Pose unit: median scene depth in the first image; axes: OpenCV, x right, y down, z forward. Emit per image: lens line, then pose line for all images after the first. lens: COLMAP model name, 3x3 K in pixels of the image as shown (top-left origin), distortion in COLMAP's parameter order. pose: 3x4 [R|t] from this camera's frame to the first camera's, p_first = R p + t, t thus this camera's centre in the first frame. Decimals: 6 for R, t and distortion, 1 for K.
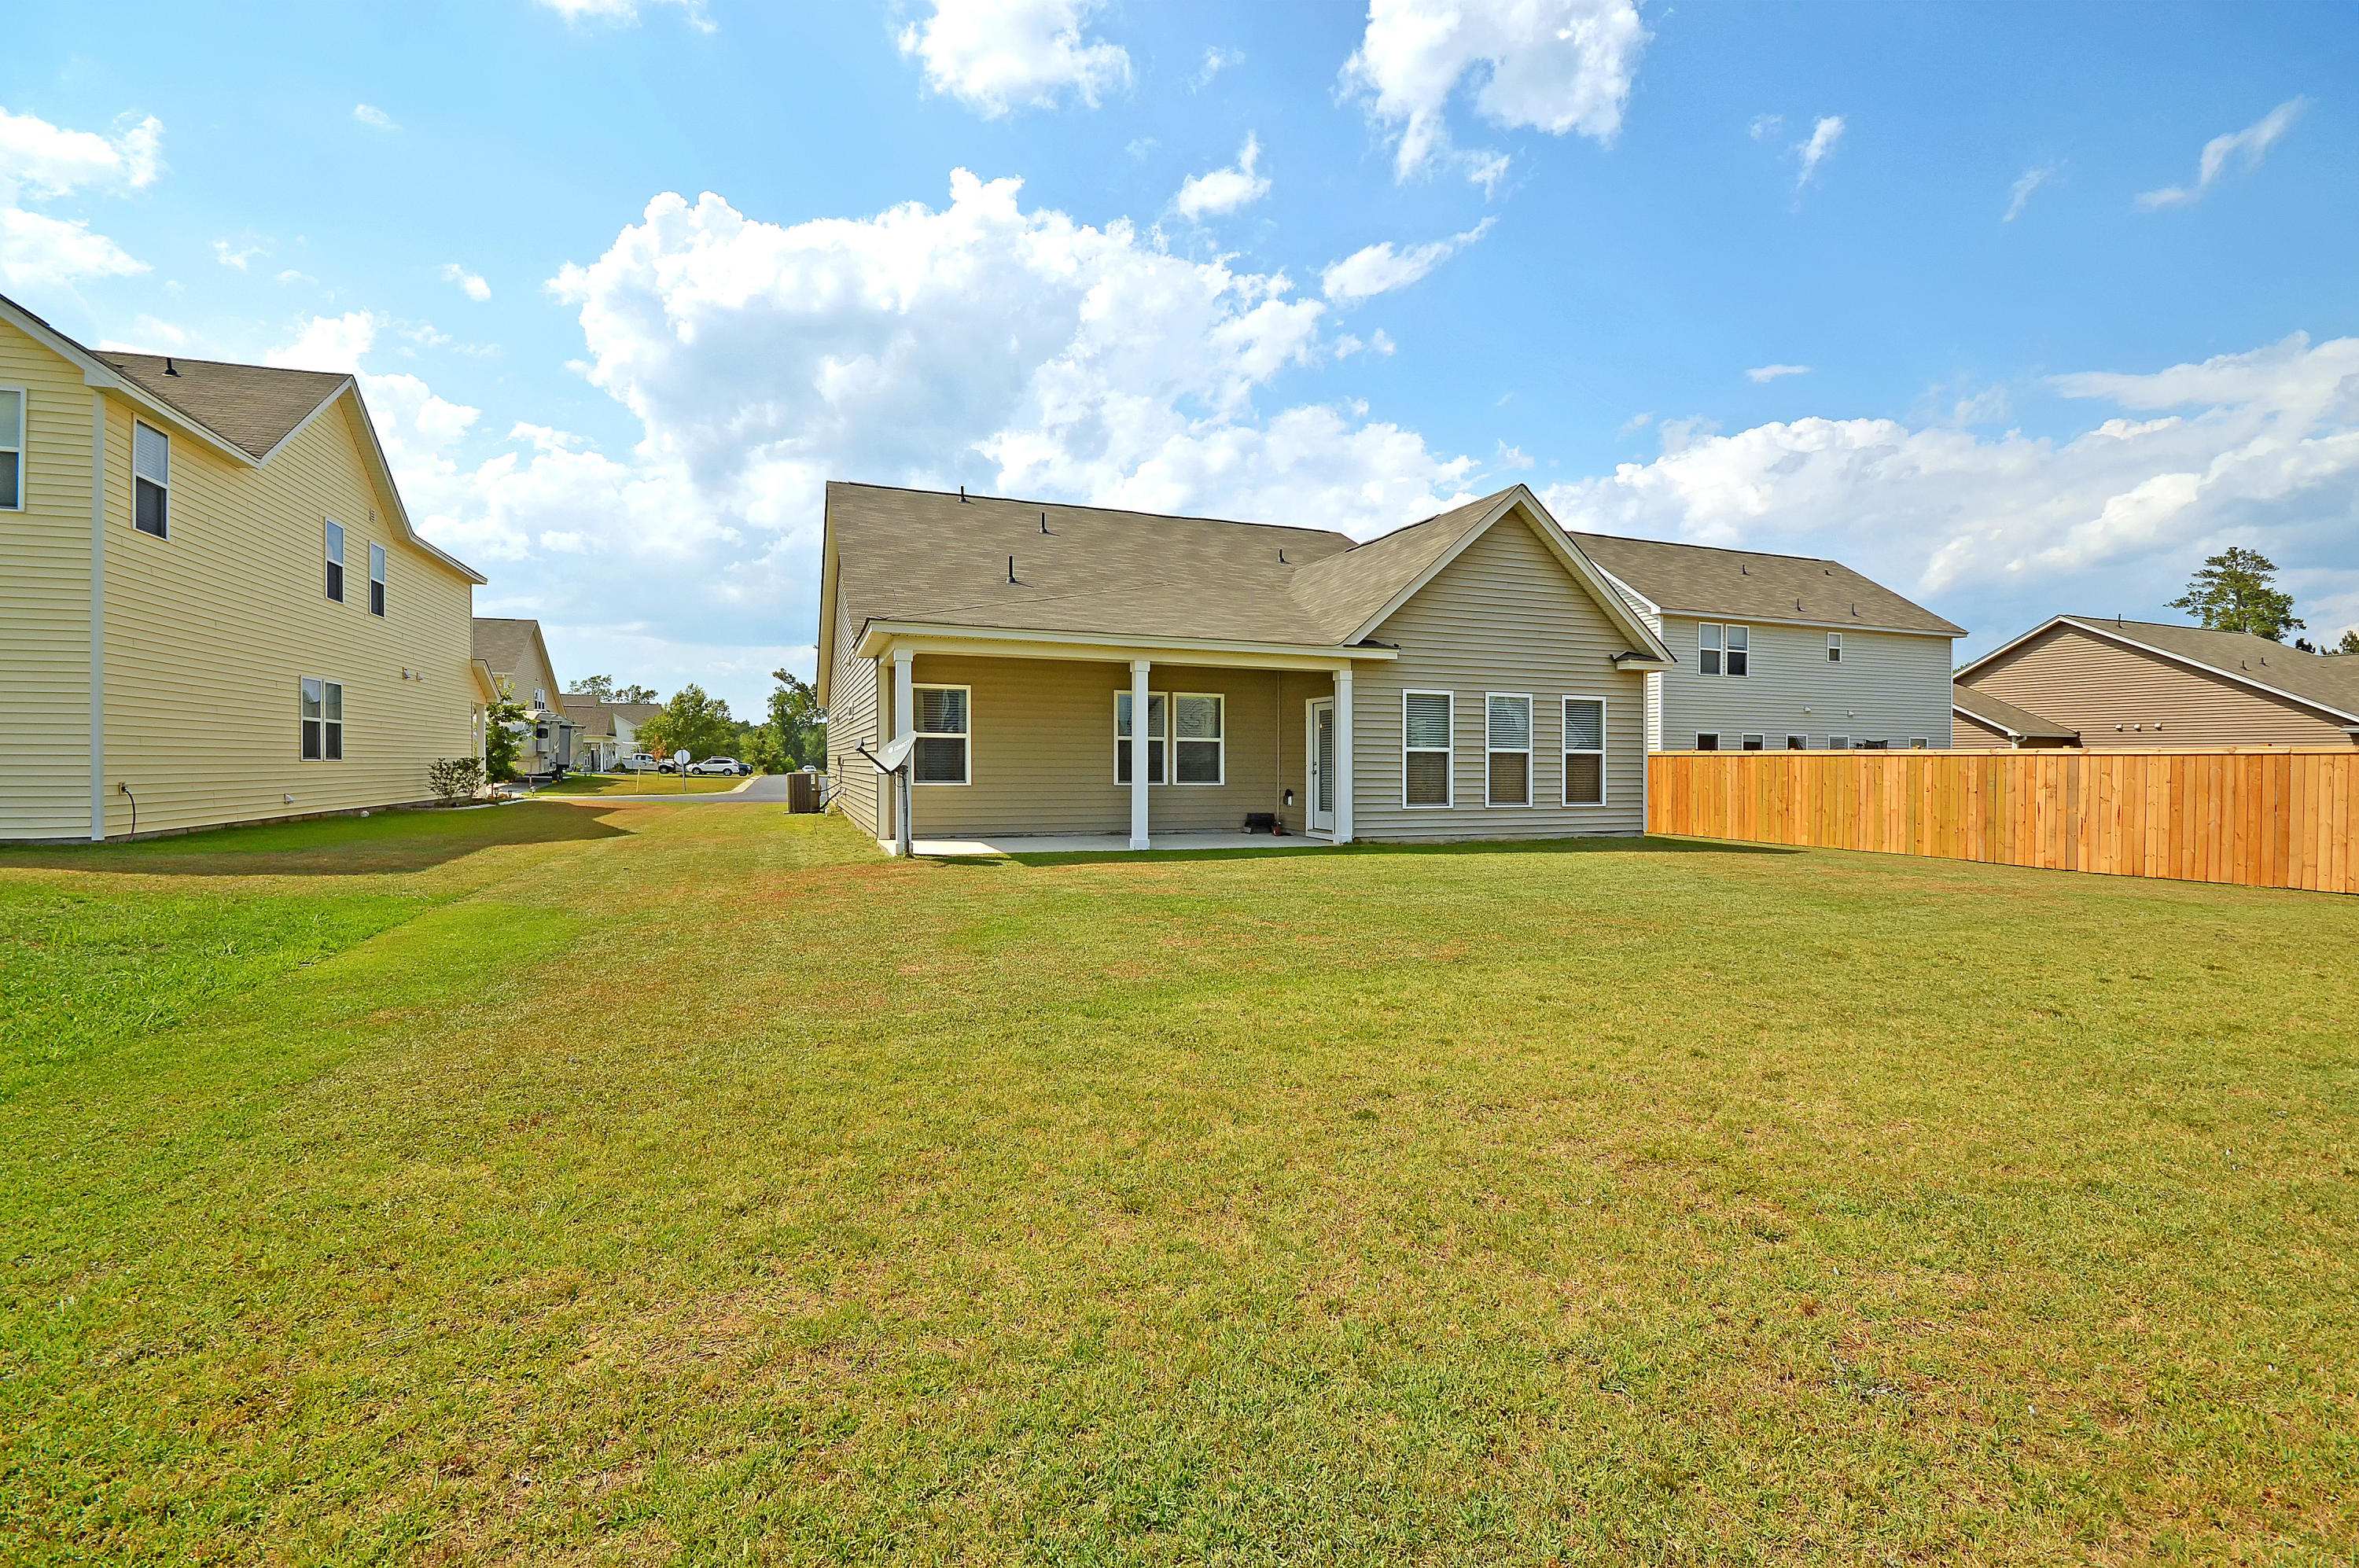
lens RADIAL K [[1039.5, 0, 1184.3], [0, 1039.5, 800.0], [0, 0, 1]] dist [-0.001381, -0.000269]
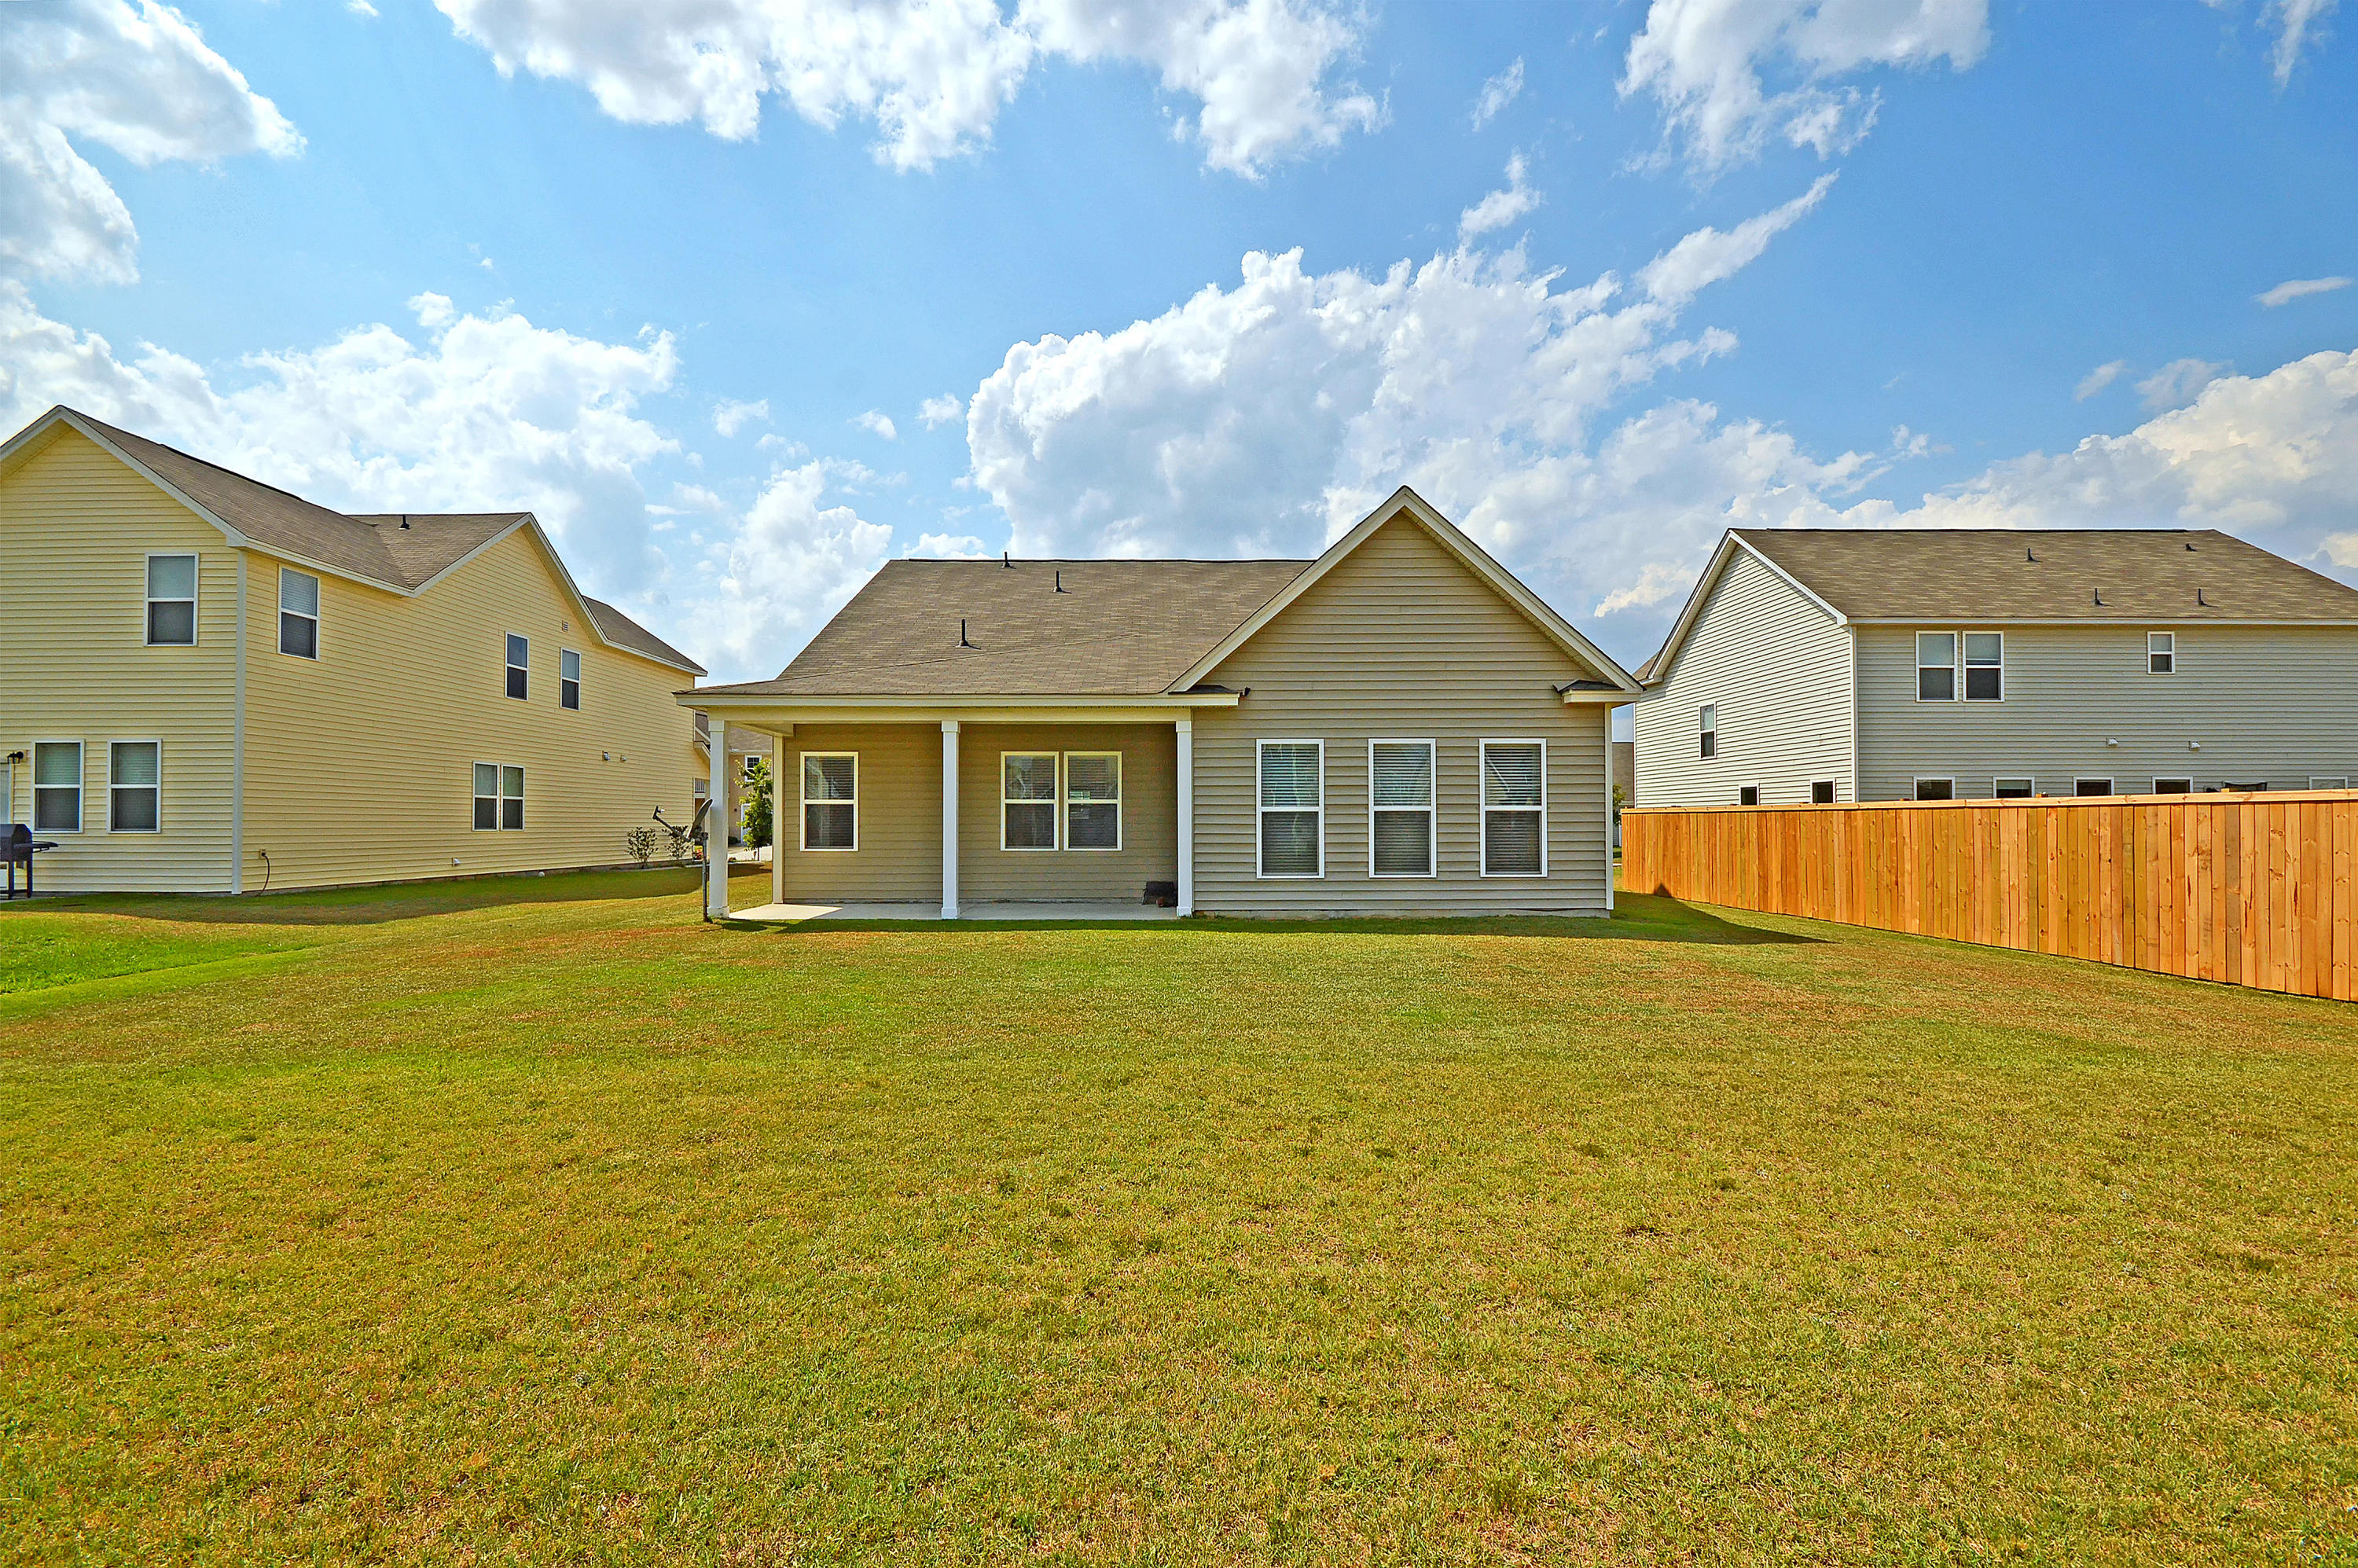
lens RADIAL K [[1078.4, 0, 1179.0], [0, 1078.4, 784.0], [0, 0, 1]] dist [-0.002918, -0.000541]
pose [[0.934483, -0.022809, -0.355277, 0.429428], [-0.003314, 0.997345, -0.072746, -0.003928], [0.355993, 0.069157, 0.931926, 0.132721]]
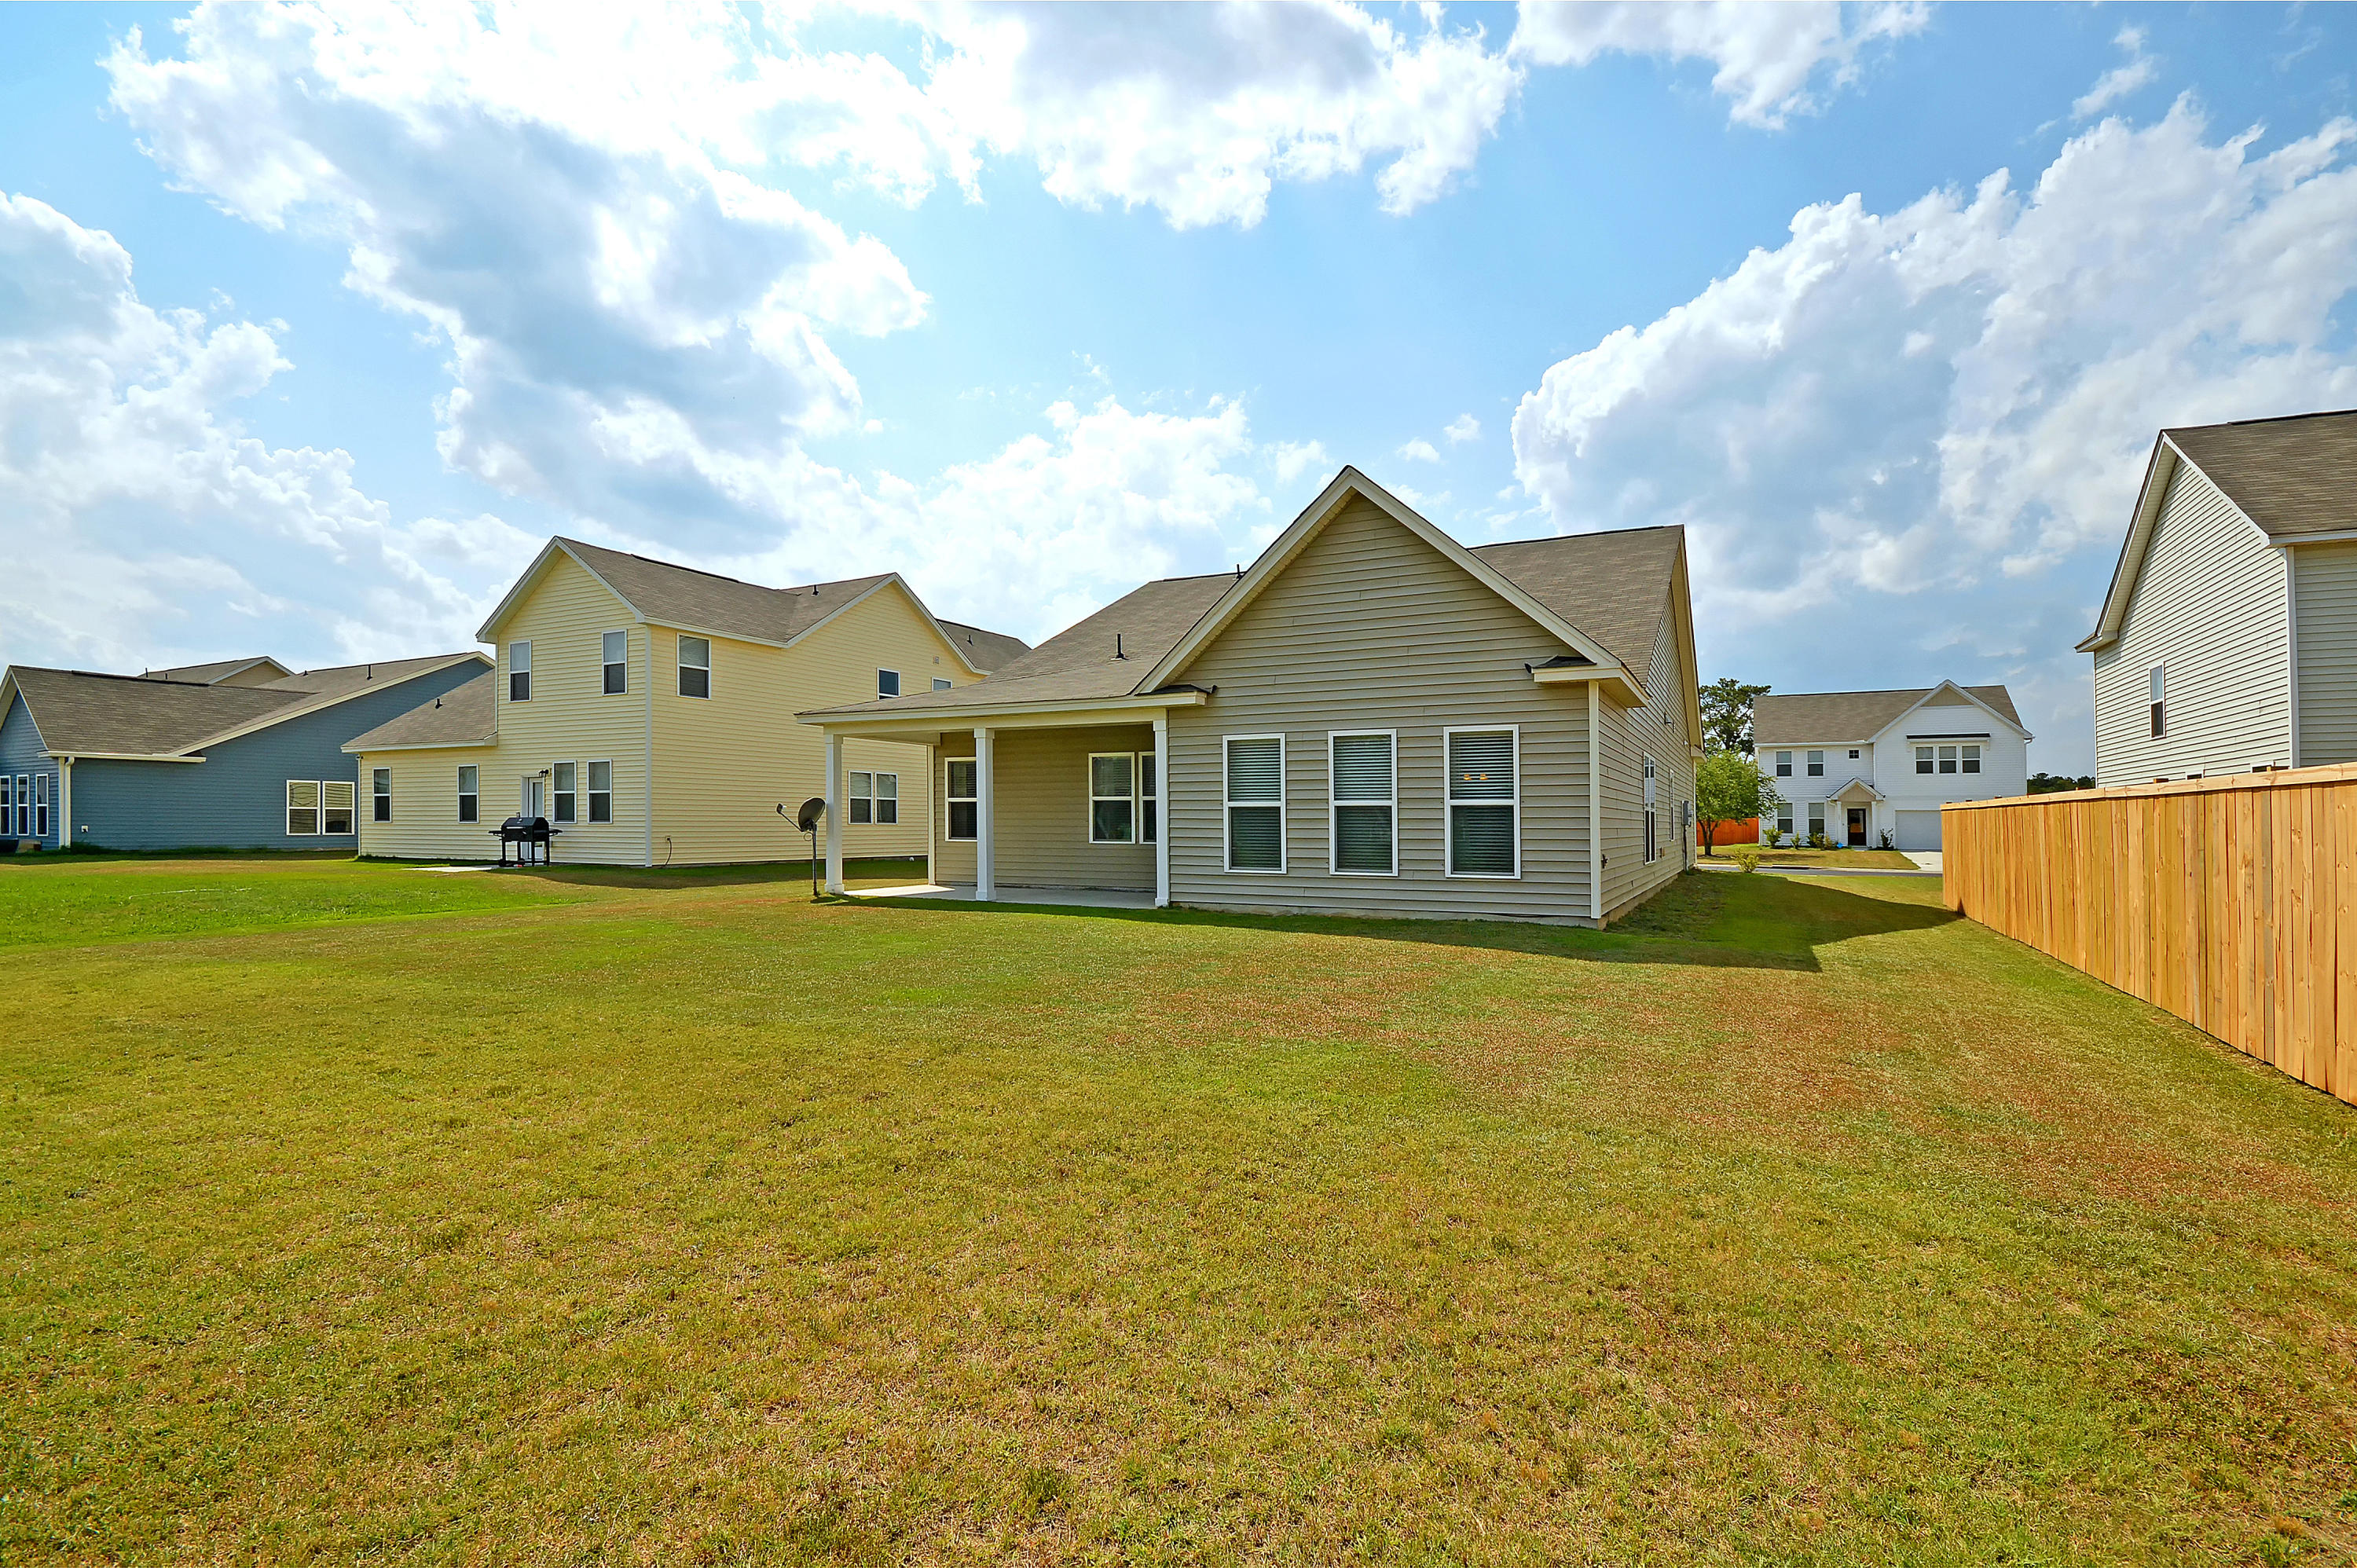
lens RADIAL K [[1038.5, 0, 1183.3], [0, 1038.5, 799.9], [0, 0, 1]] dist [-0.001381, -0.000269]
pose [[0.684264, -0.021567, -0.728915, 0.755754], [-0.023249, 0.998409, -0.051365, -0.006020], [0.728864, 0.052093, 0.682674, 0.346645]]
